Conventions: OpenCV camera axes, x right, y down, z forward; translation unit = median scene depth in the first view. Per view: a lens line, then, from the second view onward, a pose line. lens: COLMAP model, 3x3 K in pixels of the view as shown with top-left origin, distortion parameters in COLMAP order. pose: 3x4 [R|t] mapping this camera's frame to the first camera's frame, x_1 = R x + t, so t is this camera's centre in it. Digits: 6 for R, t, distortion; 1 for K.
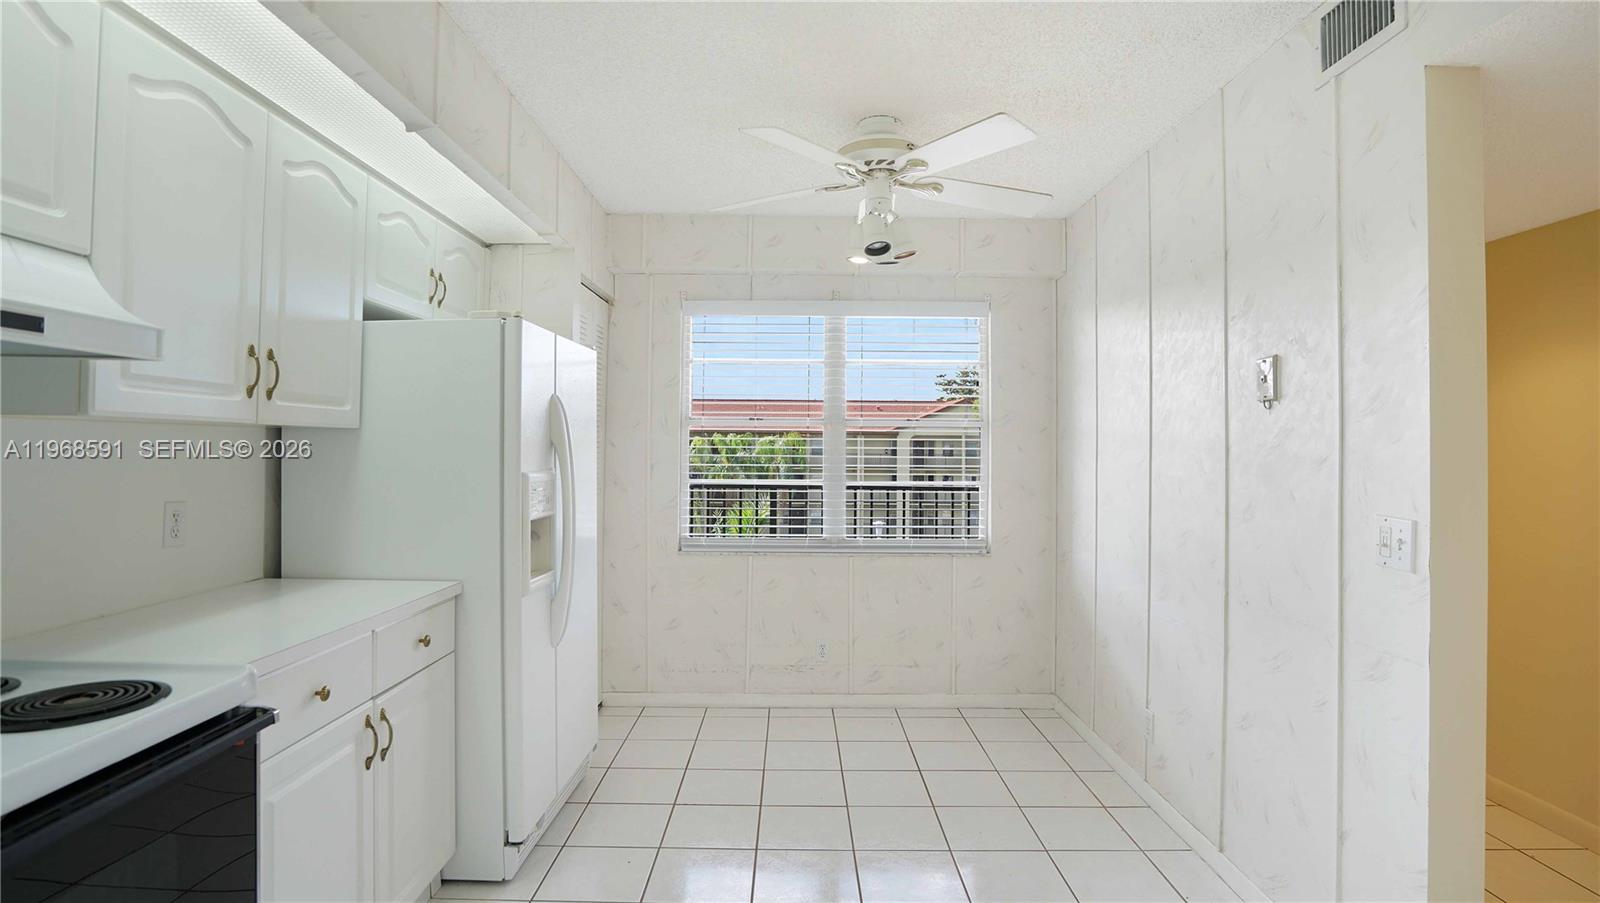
lens RADIAL K [[783.1, 0, 804.2], [0, 783.1, 436.2], [0, 0, 1]] dist [0.002626, 0.000345]
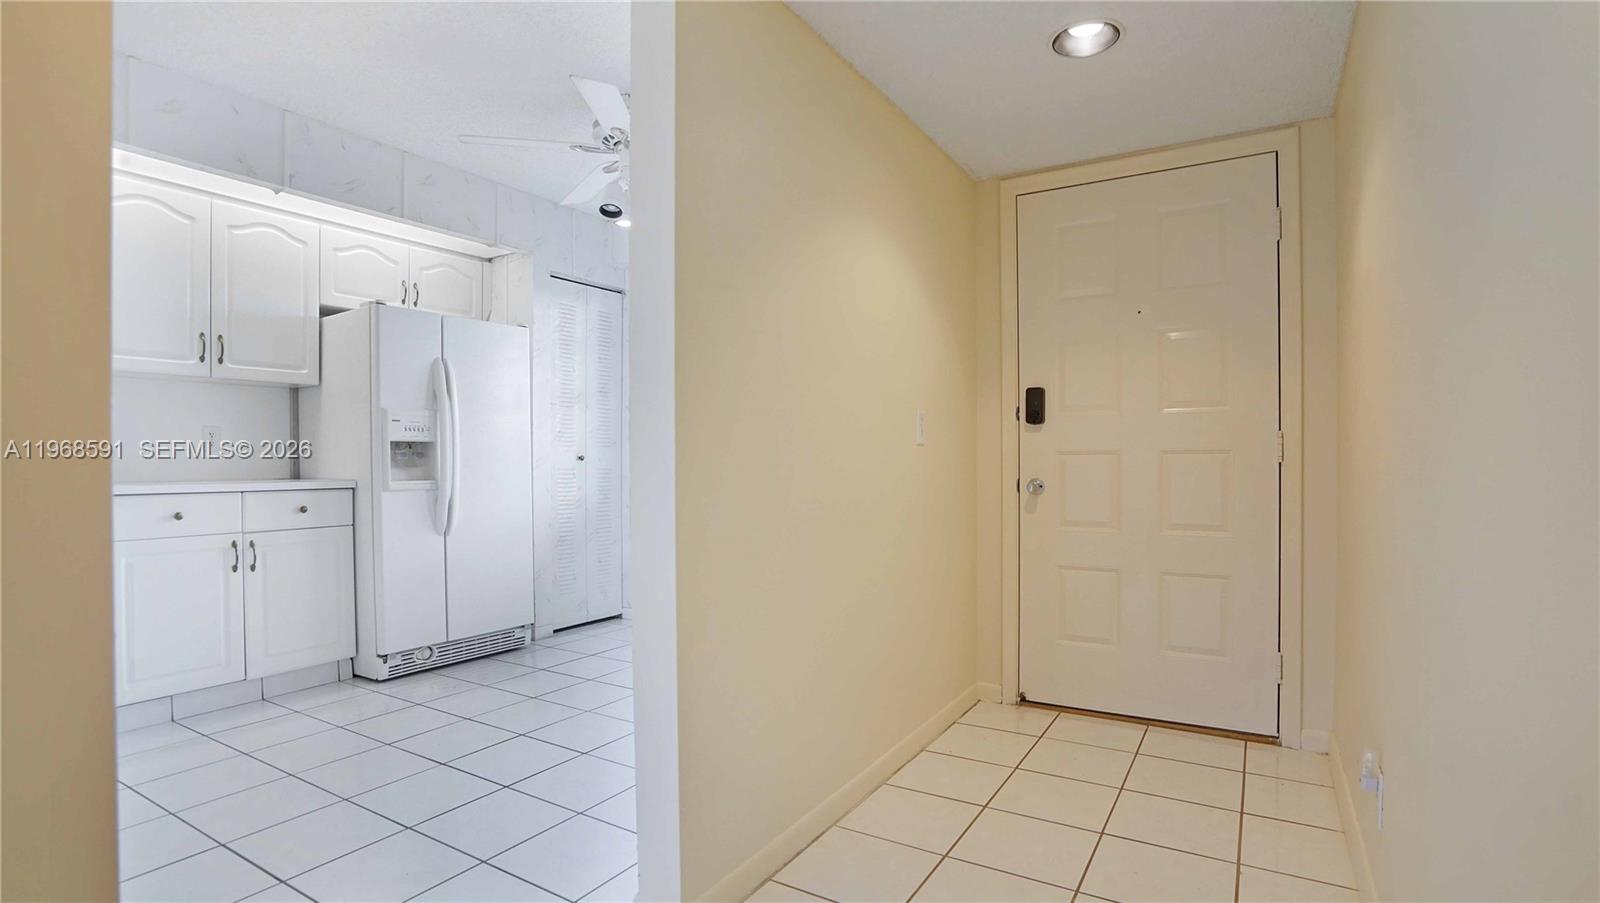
lens RADIAL K [[770.3, 0, 784.2], [0, 770.3, 461.3], [0, 0, 1]] dist [-0.042673, 0.015072]
pose [[0.846265, -0.011789, -0.532631, 1.083389], [0.021587, 0.999693, 0.012171, 0.151361], [0.532324, -0.021798, 0.846260, 0.198979]]
